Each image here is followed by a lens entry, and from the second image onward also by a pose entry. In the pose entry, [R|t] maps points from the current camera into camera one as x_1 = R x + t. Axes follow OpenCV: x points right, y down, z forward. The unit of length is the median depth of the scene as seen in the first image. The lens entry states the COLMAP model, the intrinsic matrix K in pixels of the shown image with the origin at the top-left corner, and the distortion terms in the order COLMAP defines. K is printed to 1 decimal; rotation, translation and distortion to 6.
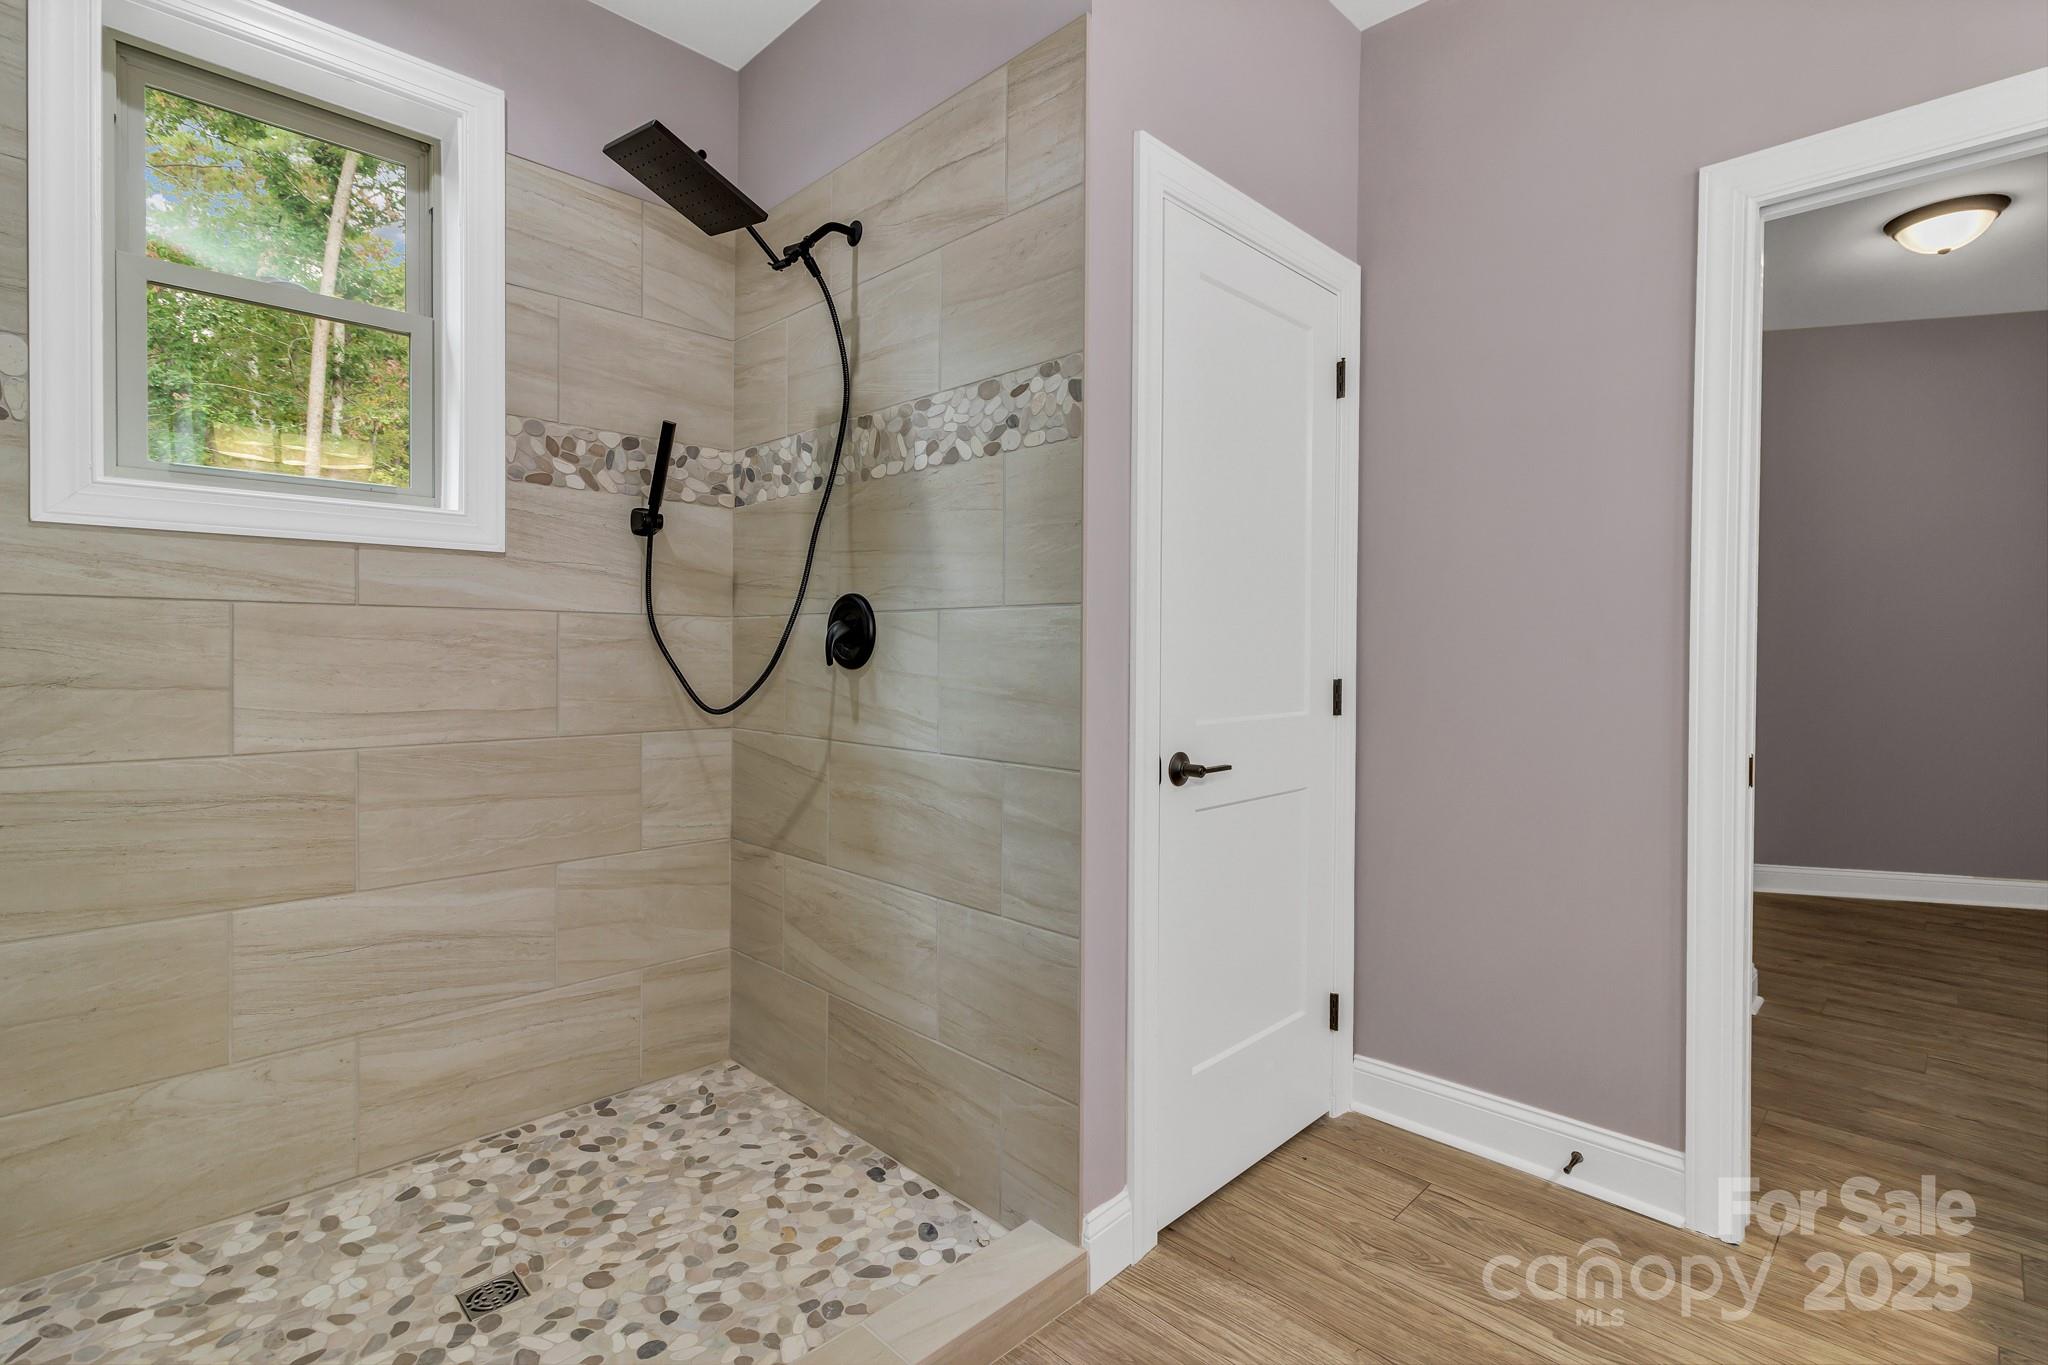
lens RADIAL K [[945.1, 0, 1024.5], [0, 945.1, 672.3], [0, 0, 1]] dist [0.003587, 0.000306]
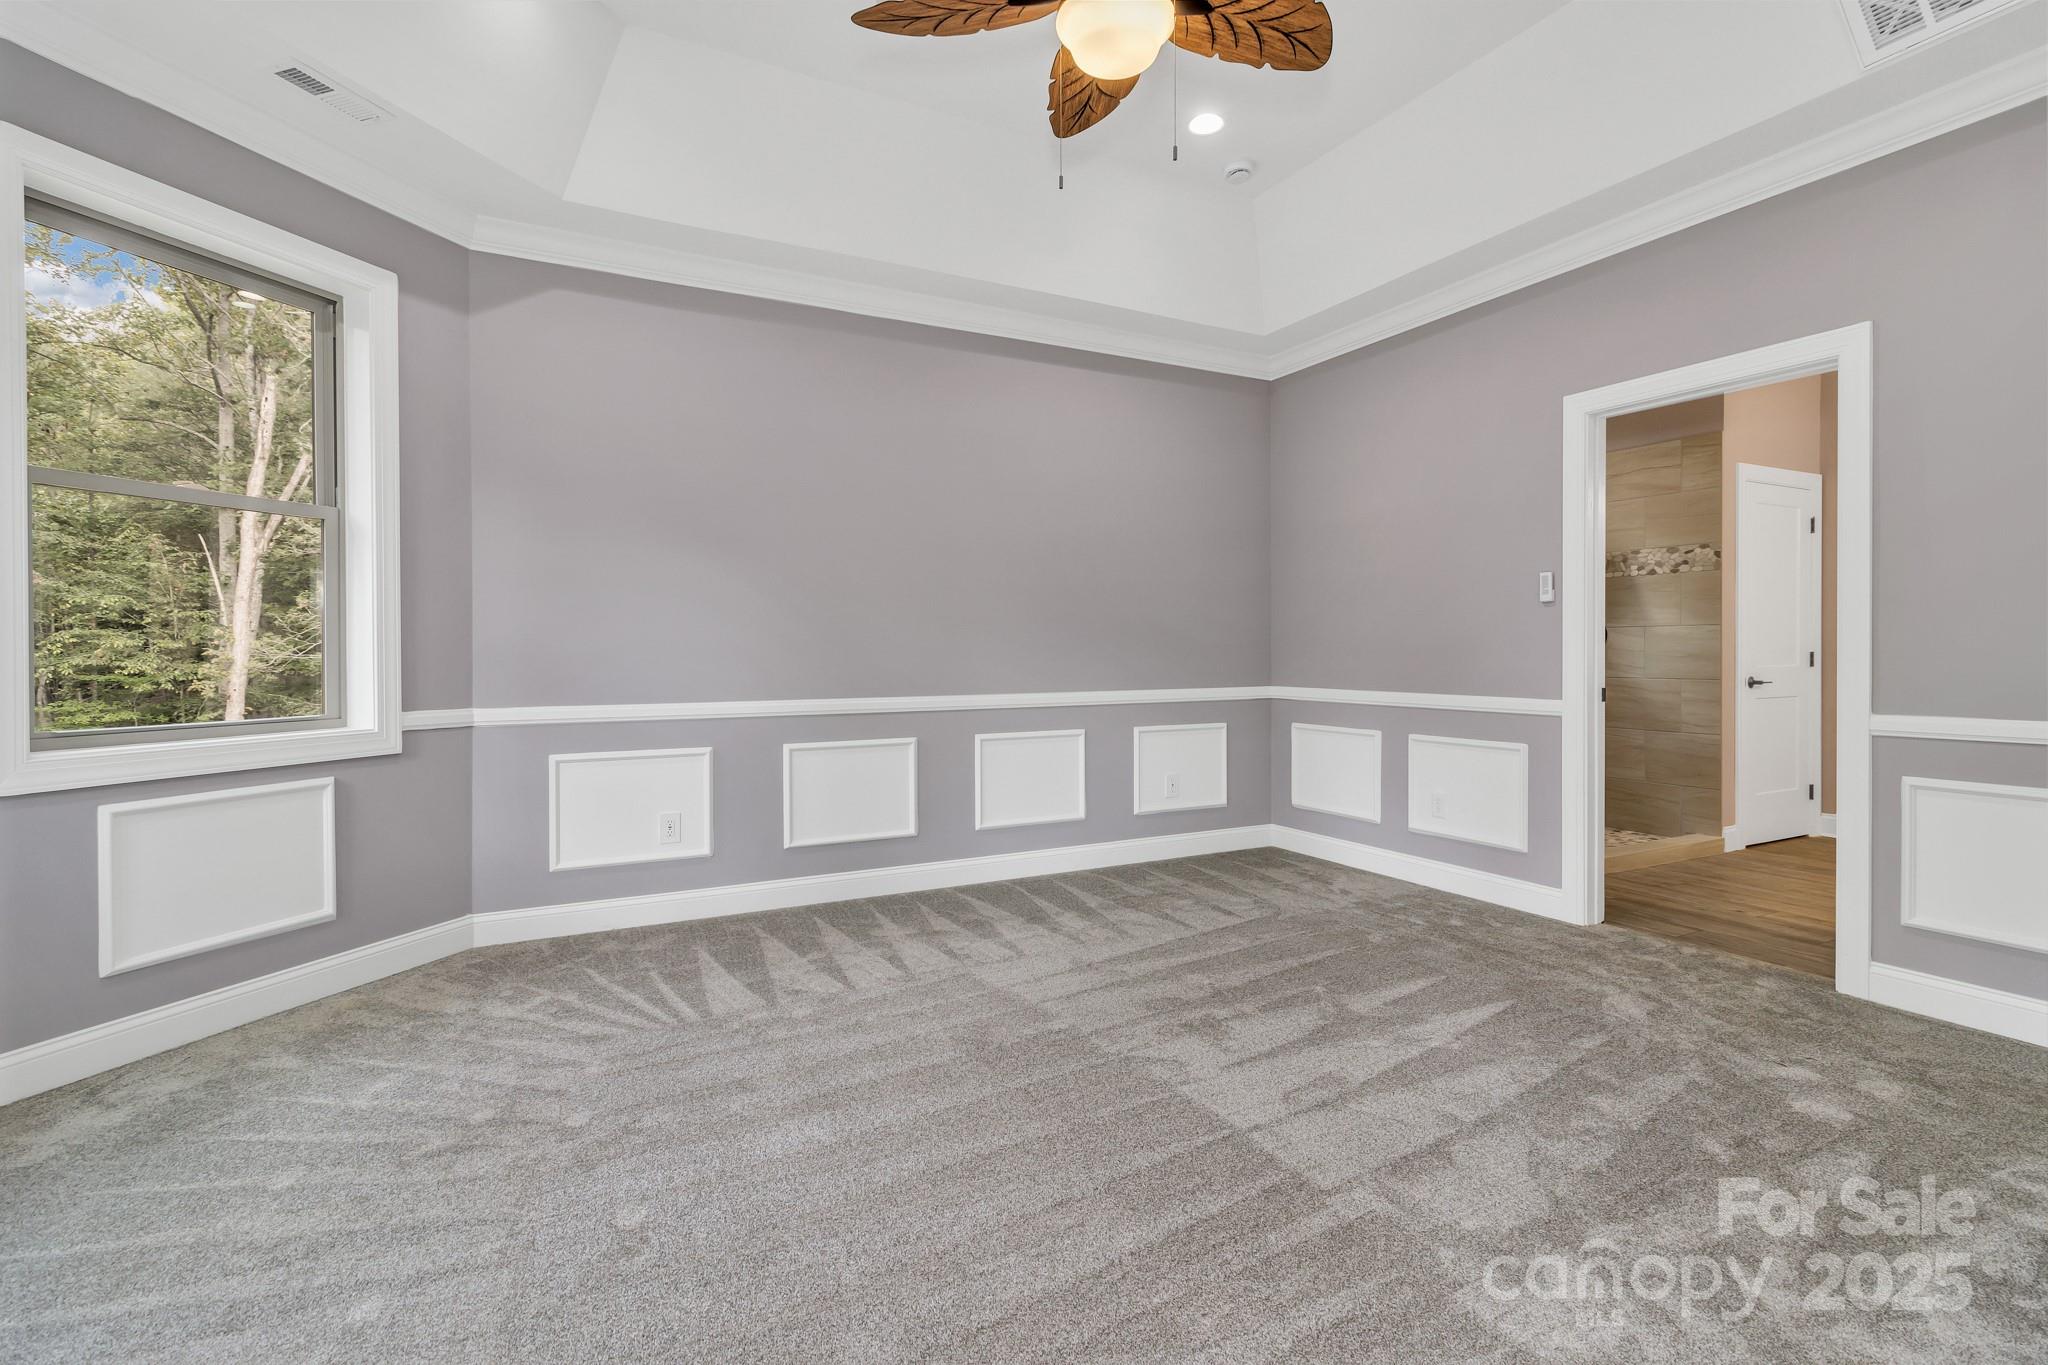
lens RADIAL K [[945.1, 0, 1027.4], [0, 945.1, 667.2], [0, 0, 1]] dist [0.003587, 0.000306]
pose [[0.953854, -0.008107, -0.300163, -1.048325], [0.007434, 0.999967, -0.003382, 0.052204], [0.300180, 0.000994, 0.953882, -2.336835]]
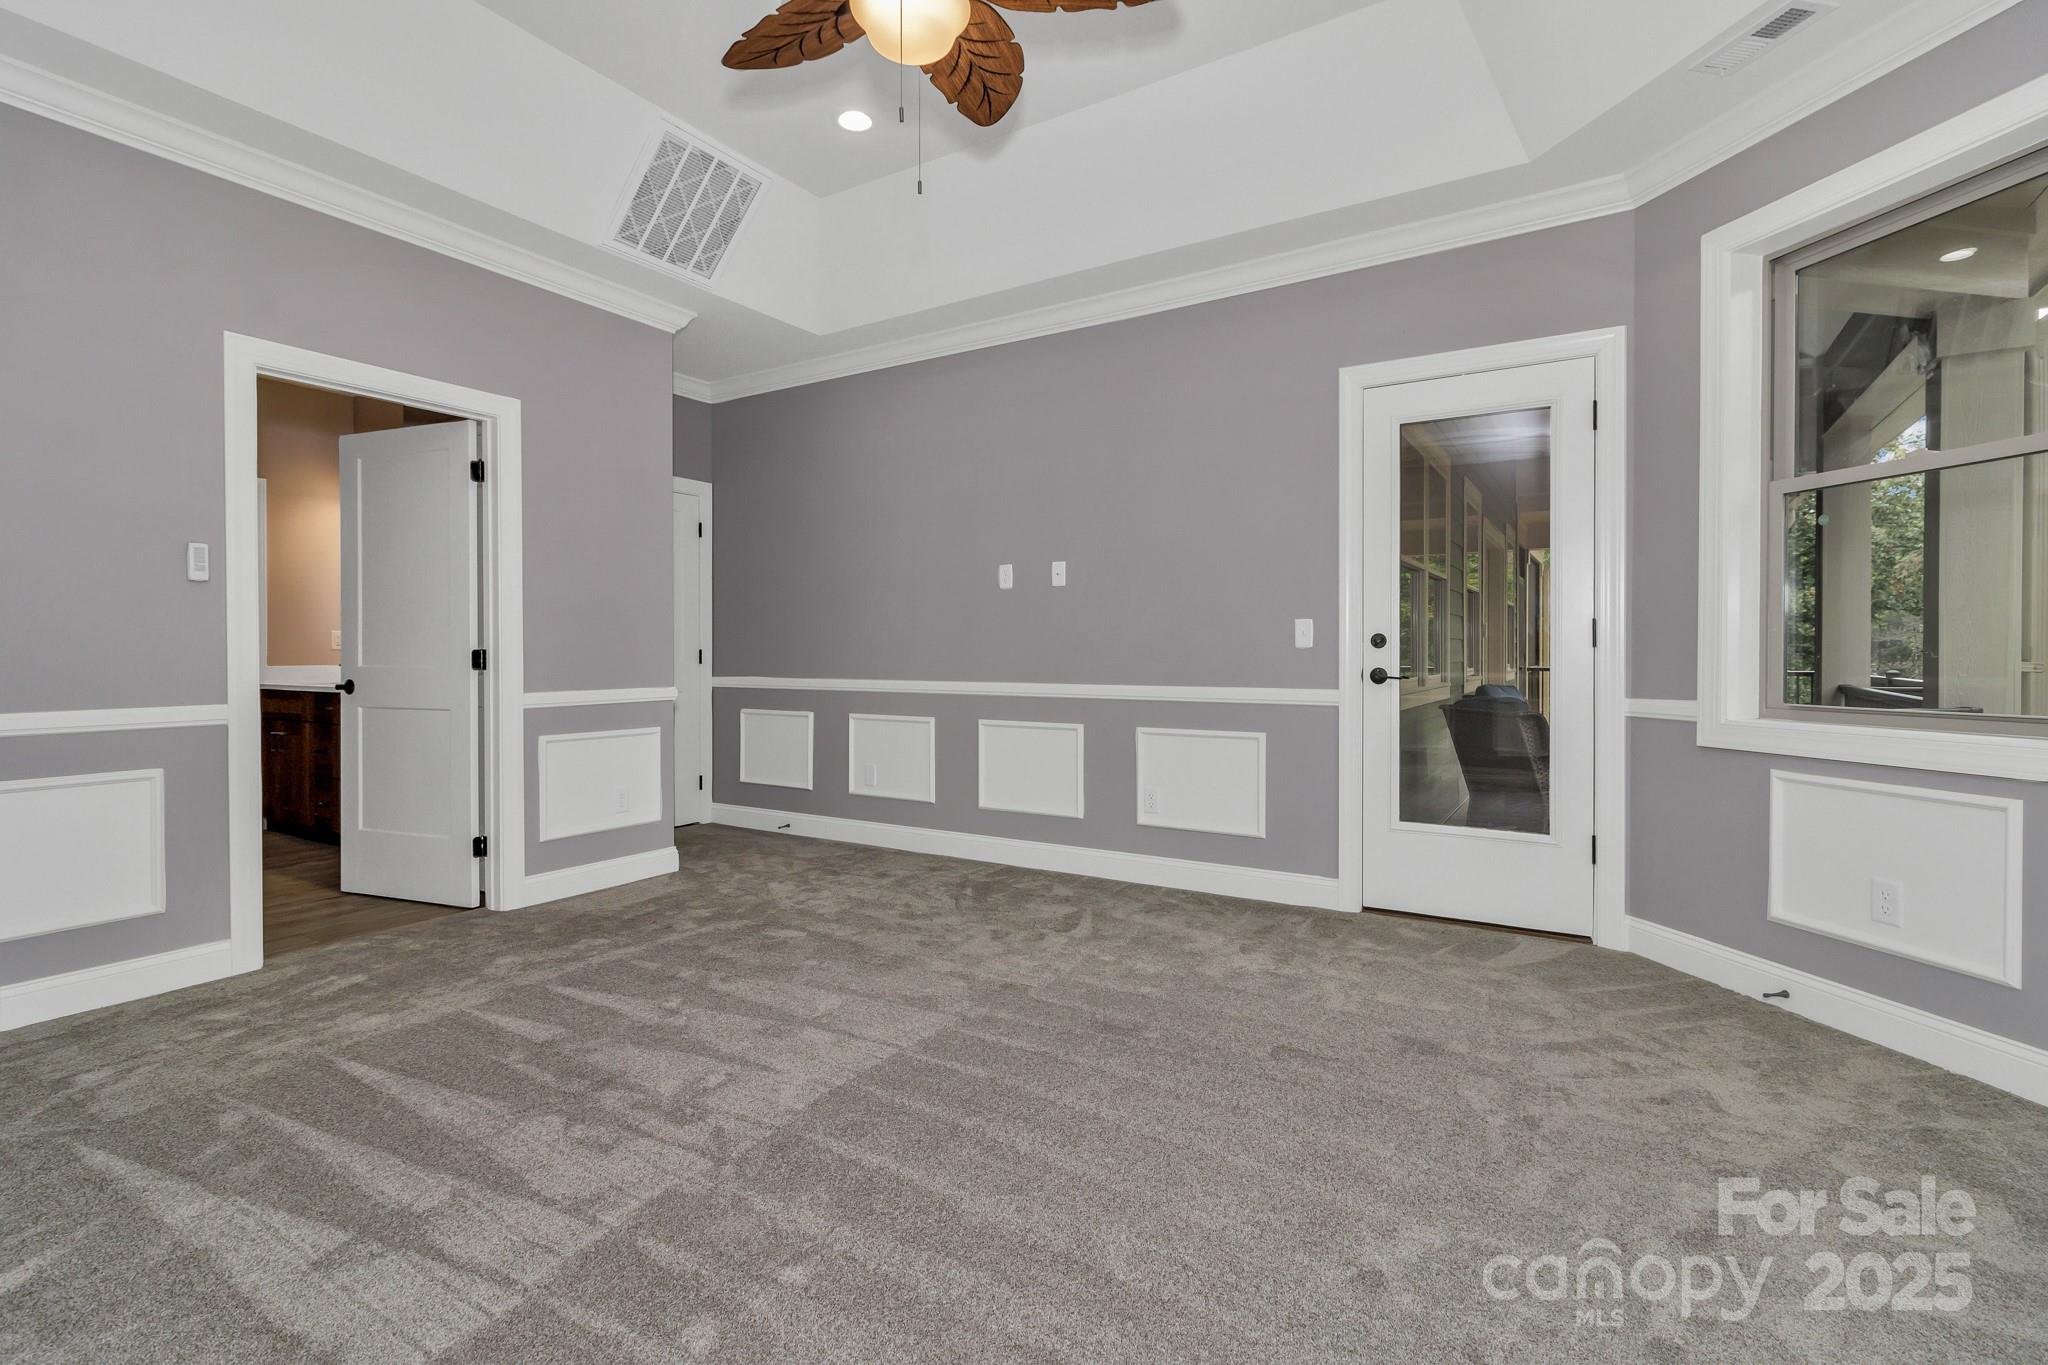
lens RADIAL K [[945.1, 0, 1026.9], [0, 945.1, 667.1], [0, 0, 1]] dist [0.003587, 0.000306]
pose [[-0.226878, -0.022359, 0.973666, -3.338316], [0.014487, 0.999548, 0.026329, 0.026950], [-0.973815, 0.020079, -0.226452, -0.270765]]
